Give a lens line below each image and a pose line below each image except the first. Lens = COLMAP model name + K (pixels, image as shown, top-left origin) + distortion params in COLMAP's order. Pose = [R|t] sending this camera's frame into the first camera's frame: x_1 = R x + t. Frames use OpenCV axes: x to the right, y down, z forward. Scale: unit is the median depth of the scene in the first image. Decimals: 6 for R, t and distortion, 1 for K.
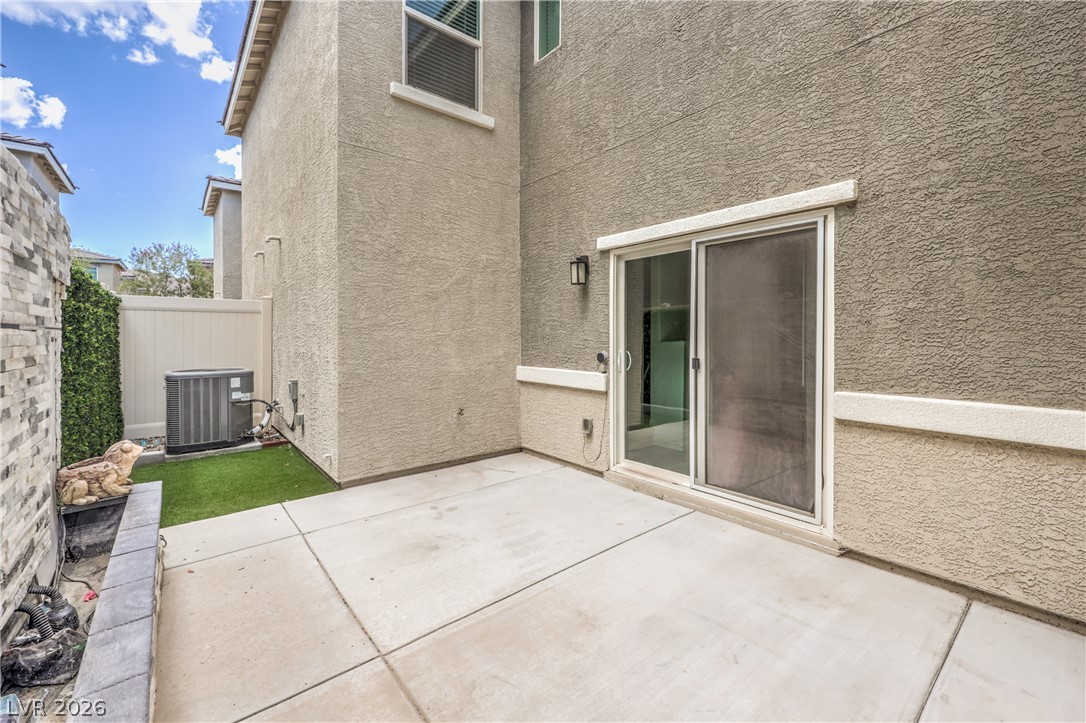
lens RADIAL K [[442.4, 0, 551.1], [0, 442.4, 337.7], [0, 0, 1]] dist [0.001013, 0.001105]
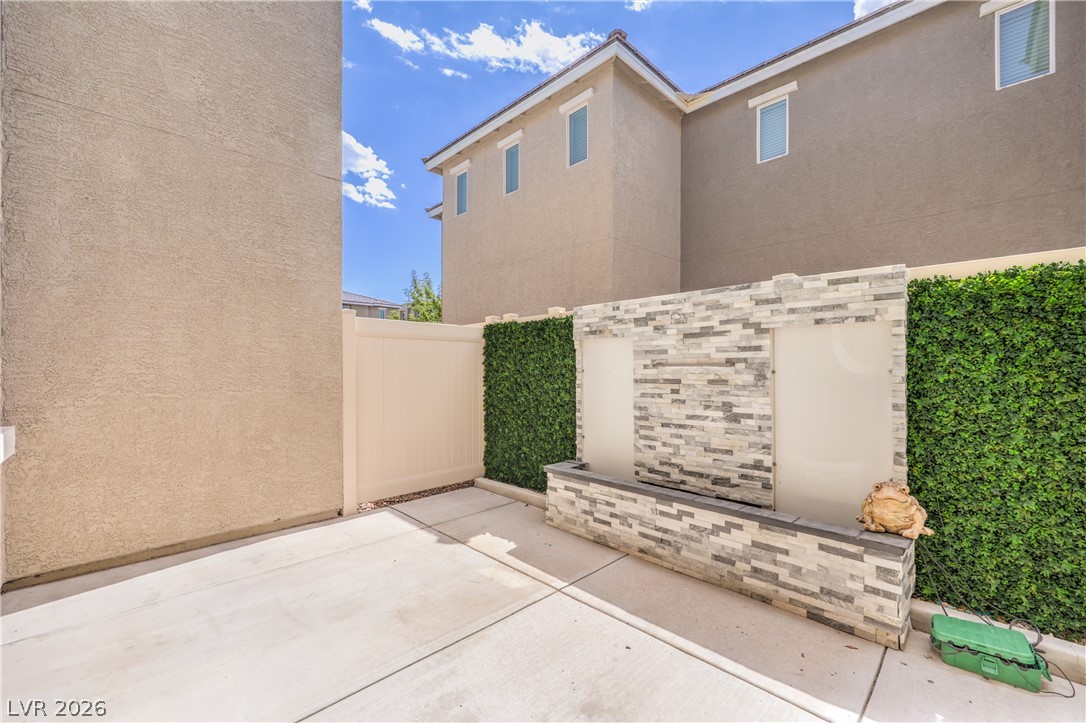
lens RADIAL K [[442.4, 0, 541.7], [0, 442.4, 367.3], [0, 0, 1]] dist [0.001013, 0.001105]
pose [[-0.996669, 0.004633, -0.081422, -0.099142], [0.004991, 0.999979, -0.004193, -0.004897], [0.081401, -0.004586, -0.996671, 1.086807]]
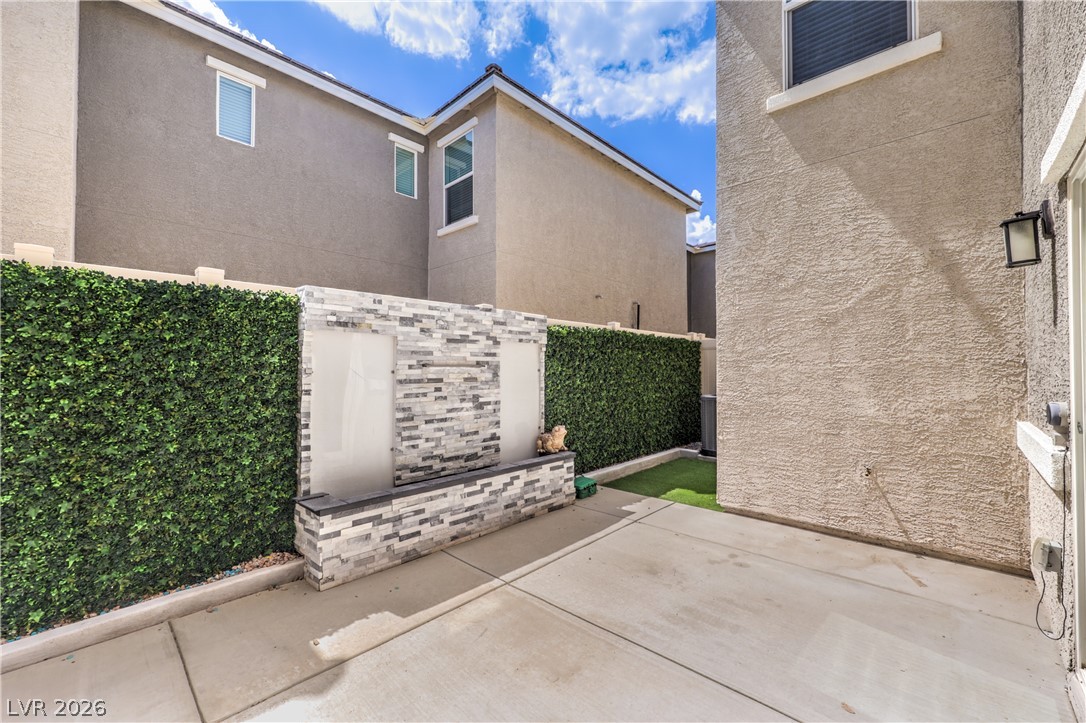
lens RADIAL K [[442.4, 0, 549.9], [0, 442.4, 356.7], [0, 0, 1]] dist [0.001013, 0.001105]
pose [[0.129445, -0.022235, -0.991337, 0.506560], [0.001996, 0.999752, -0.022164, -0.009044], [0.991585, 0.000890, 0.129457, 0.417021]]
